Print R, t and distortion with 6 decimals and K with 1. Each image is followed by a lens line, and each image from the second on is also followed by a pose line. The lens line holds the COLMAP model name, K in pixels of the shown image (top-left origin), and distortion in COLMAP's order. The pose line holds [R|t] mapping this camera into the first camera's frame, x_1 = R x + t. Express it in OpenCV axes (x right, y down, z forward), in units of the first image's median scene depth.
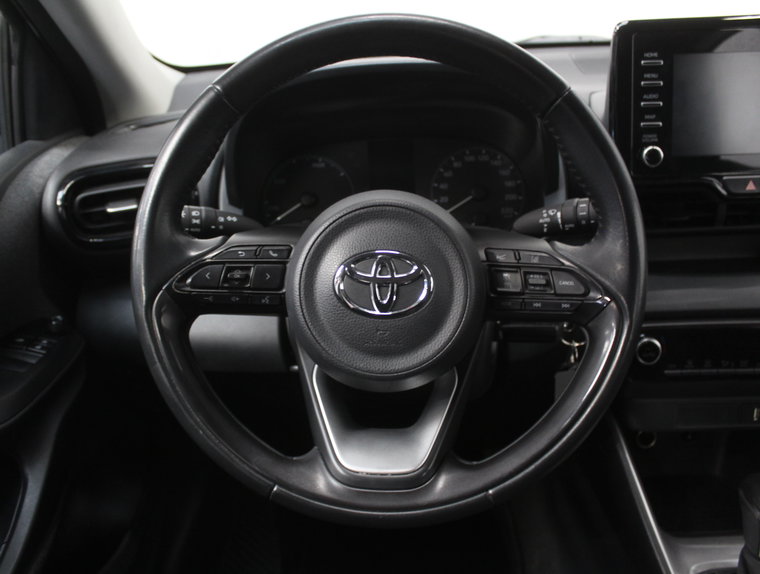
lens RADIAL K [[731.9, 0, 380.0], [0, 731.9, 287.0], [0, 0, 1]] dist [-0.163295, 0.146991]
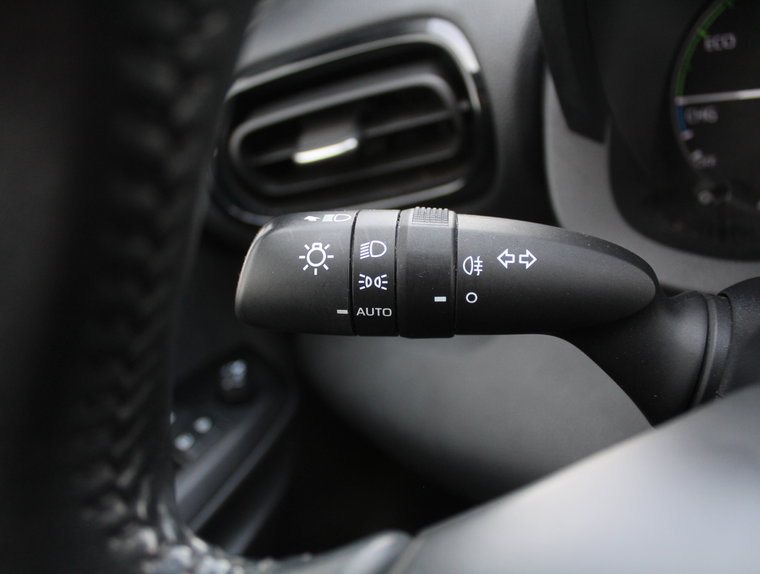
lens RADIAL K [[731.9, 0, 380.0], [0, 731.9, 287.0], [0, 0, 1]] dist [-0.163295, 0.146991]
pose [[0.835932, 0.067803, -0.544628, -0.106307], [0.056140, 0.976571, 0.207745, -0.143682], [0.545954, -0.204236, 0.812541, 0.781631]]
